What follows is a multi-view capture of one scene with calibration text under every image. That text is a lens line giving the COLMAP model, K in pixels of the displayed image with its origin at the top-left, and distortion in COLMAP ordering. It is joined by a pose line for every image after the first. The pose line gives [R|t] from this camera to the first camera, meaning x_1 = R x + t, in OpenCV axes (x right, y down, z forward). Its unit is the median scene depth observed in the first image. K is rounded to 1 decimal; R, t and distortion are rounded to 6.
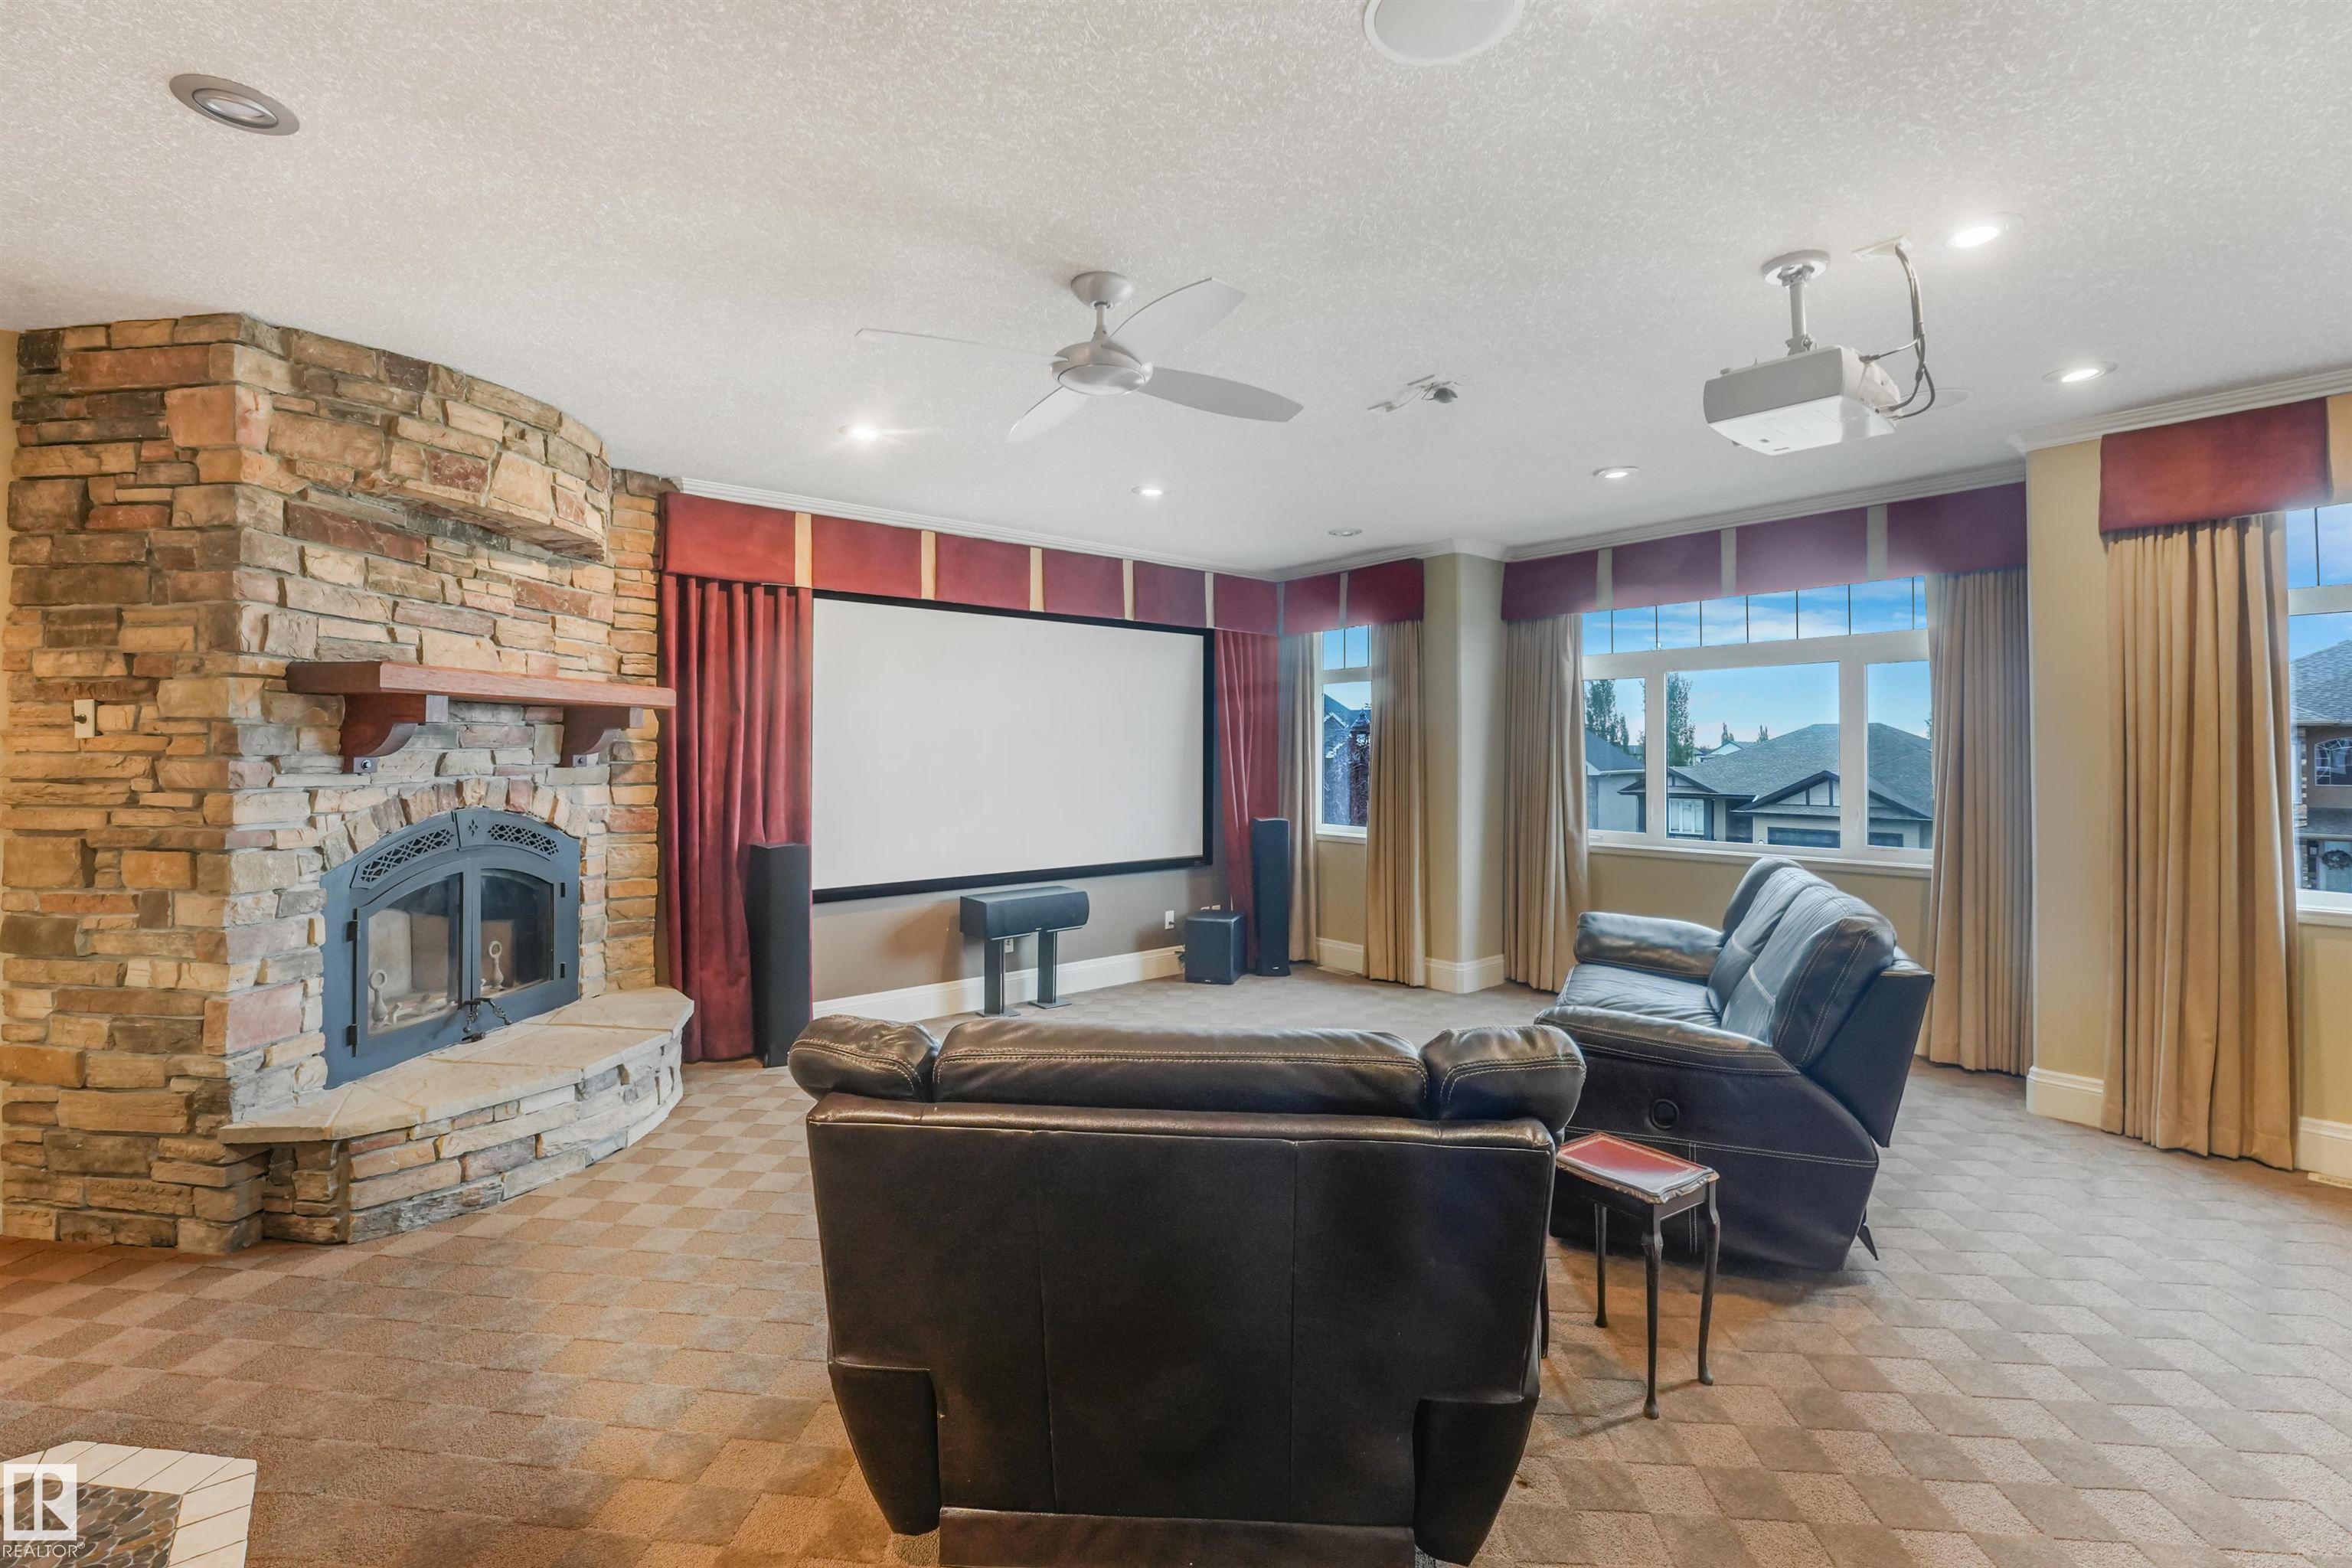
lens RADIAL K [[1017.3, 0, 1172.9], [0, 1017.3, 737.0], [0, 0, 1]] dist [-0.032108, 0.005217]
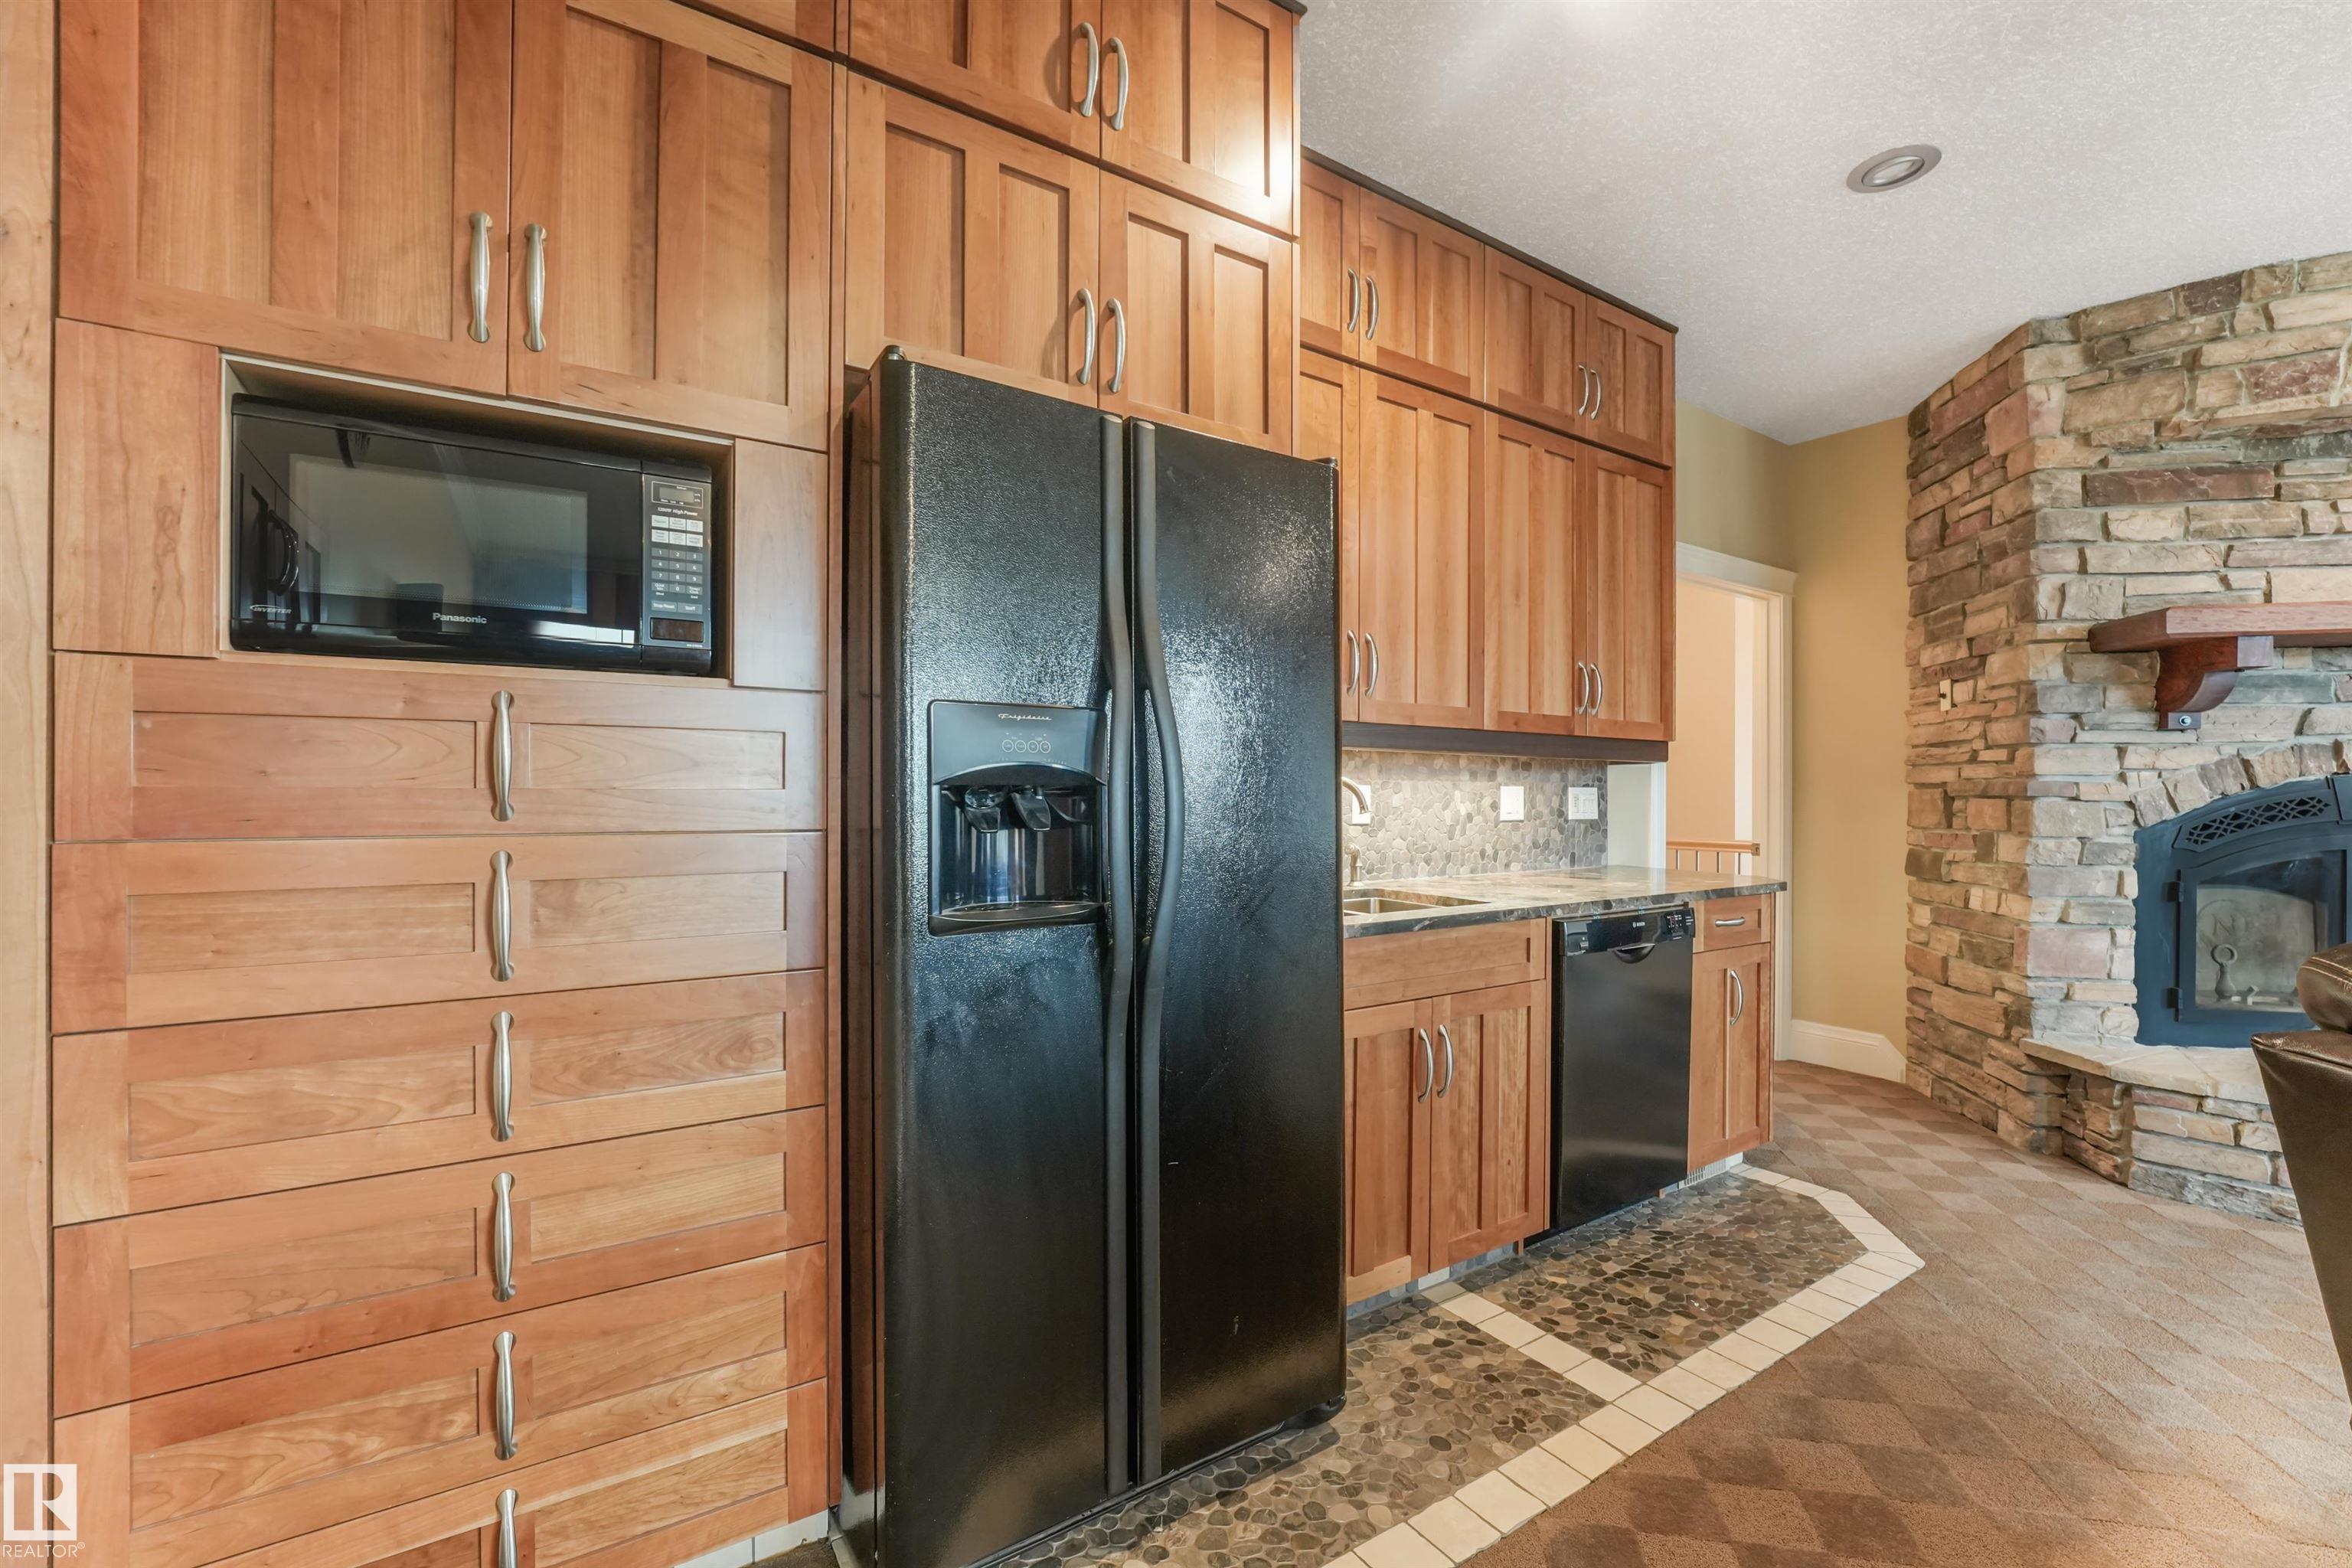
lens RADIAL K [[986.7, 0, 1171.5], [0, 986.7, 794.1], [0, 0, 1]] dist [-0.027537, 0.006181]
pose [[-0.109604, -0.000154, -0.993975, 0.235391], [0.012267, 0.999924, -0.001508, 0.092115], [0.993900, -0.012358, -0.109594, 0.132312]]
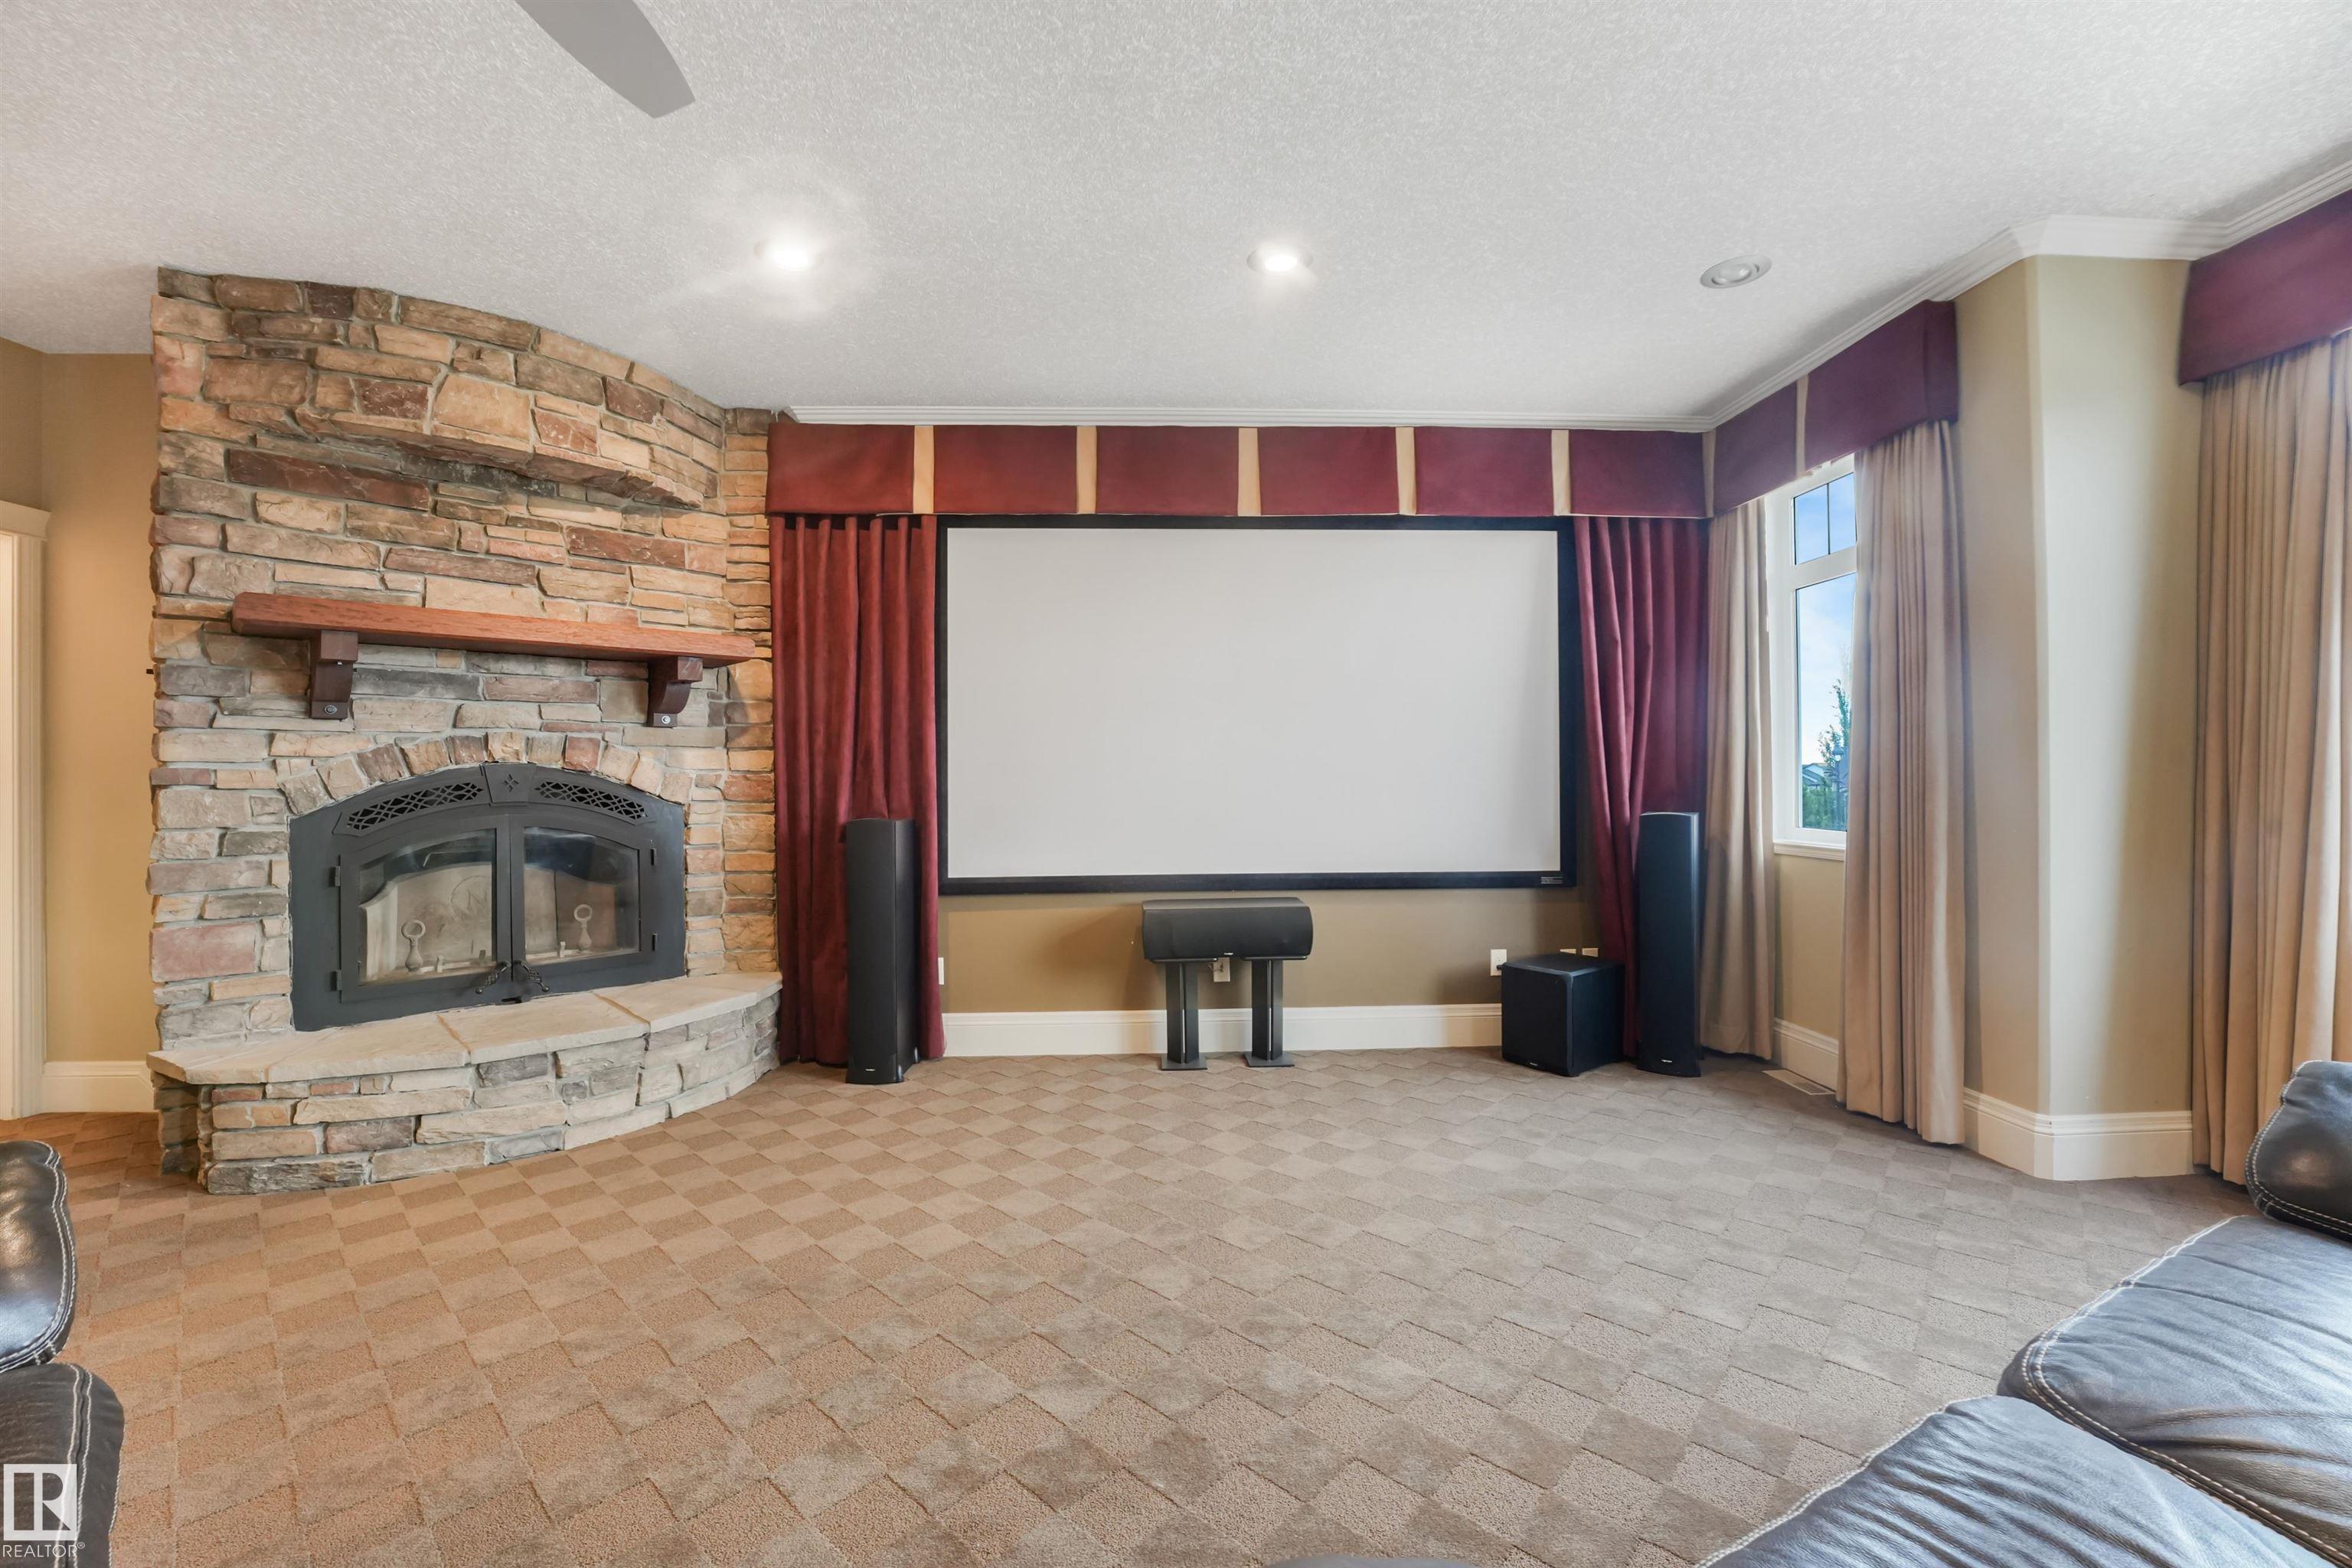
lens RADIAL K [[965.9, 0, 1176.7], [0, 965.9, 773.8], [0, 0, 1]] dist [-0.022291, 0.000277]
pose [[0.796789, -0.009712, -0.604179, 0.447245], [0.017003, 0.999835, 0.006352, 0.104081], [0.604018, -0.015334, 0.796823, 0.787753]]
